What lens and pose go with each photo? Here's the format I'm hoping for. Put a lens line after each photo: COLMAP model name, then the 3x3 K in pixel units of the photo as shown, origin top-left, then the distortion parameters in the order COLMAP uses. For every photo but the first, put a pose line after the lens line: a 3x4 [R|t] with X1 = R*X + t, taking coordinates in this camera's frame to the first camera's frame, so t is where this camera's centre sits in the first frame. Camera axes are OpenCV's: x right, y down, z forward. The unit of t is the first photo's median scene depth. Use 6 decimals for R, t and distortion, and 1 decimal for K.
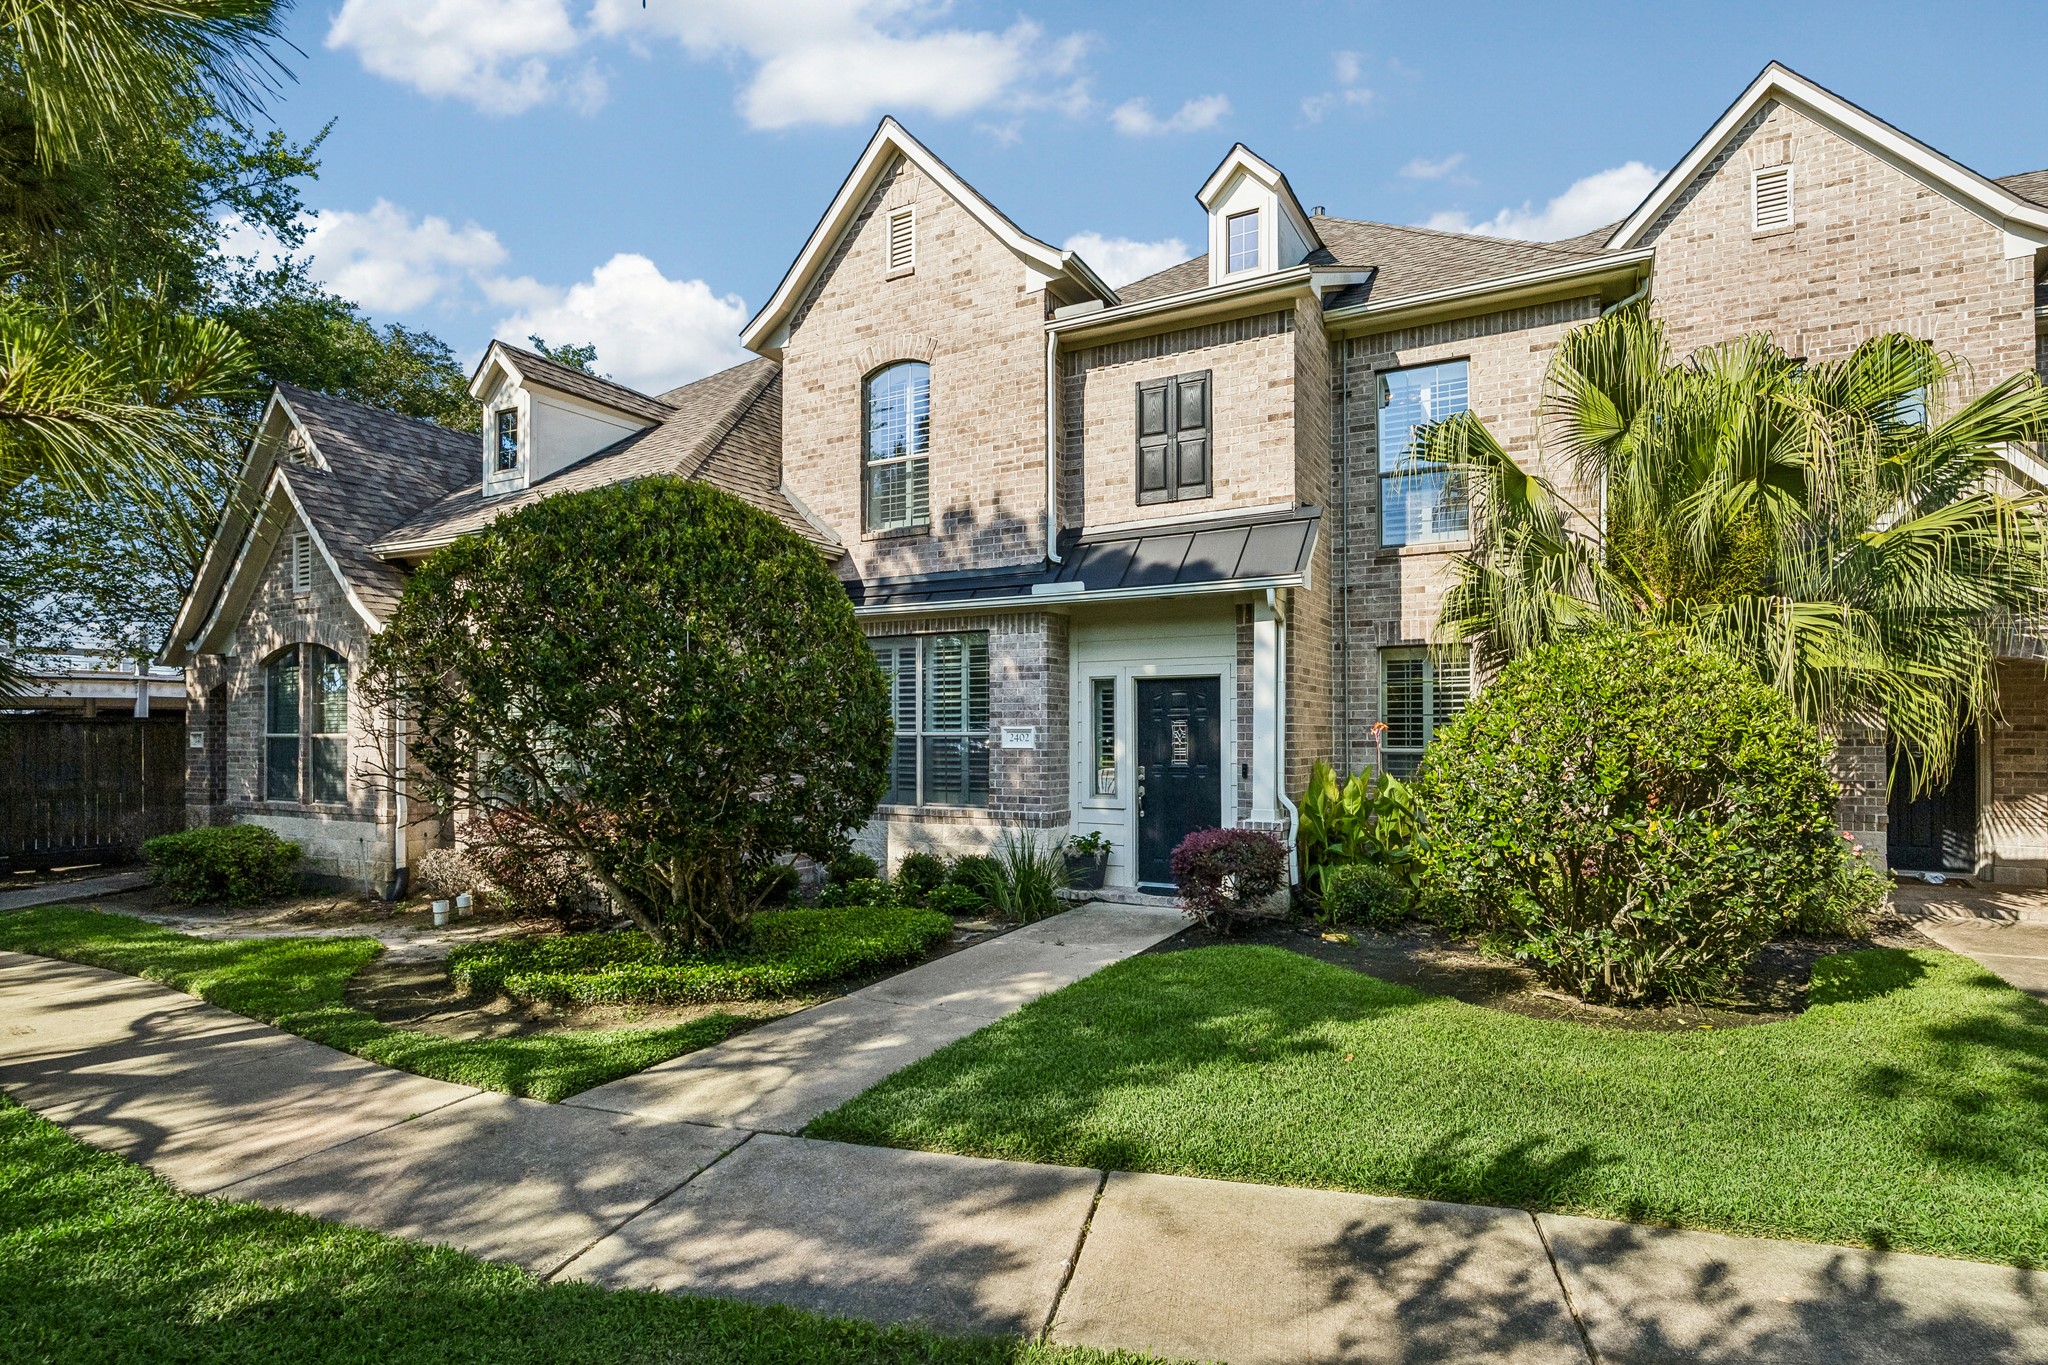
lens RADIAL K [[1003.8, 0, 1027.1], [0, 1003.8, 693.7], [0, 0, 1]] dist [0.000037, -0.000514]
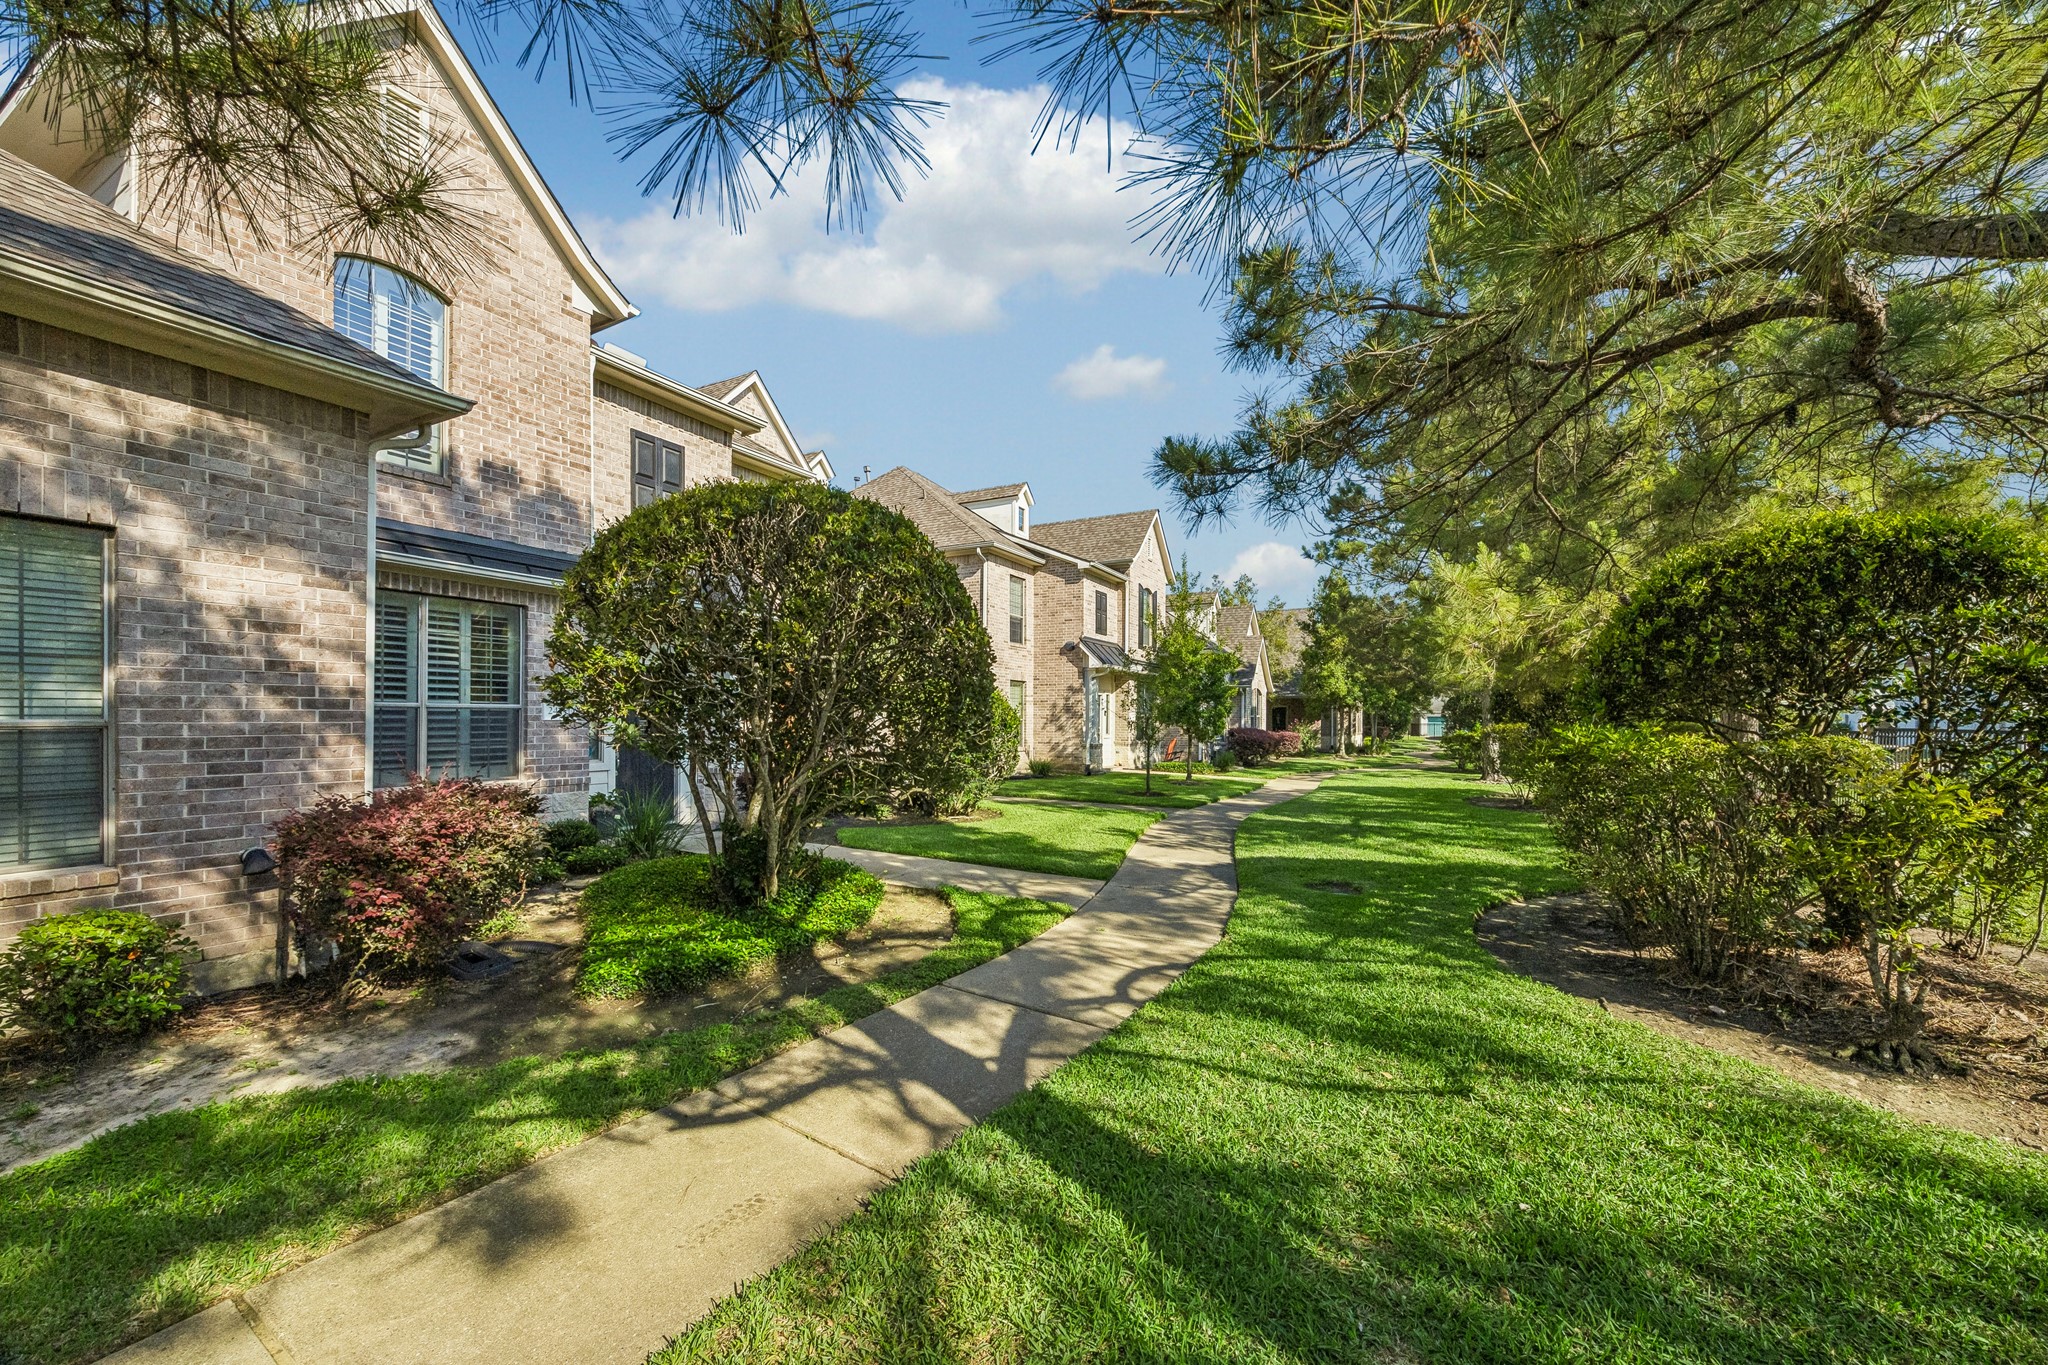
lens RADIAL K [[788.4, 0, 1027.5], [0, 788.4, 682.4], [0, 0, 1]] dist [-0.002241, 0.000017]
pose [[-0.019482, 0.038783, 0.999058, -1.603115], [-0.036531, 0.998553, -0.039476, 0.053621], [-0.999143, -0.037265, -0.018037, 0.936002]]
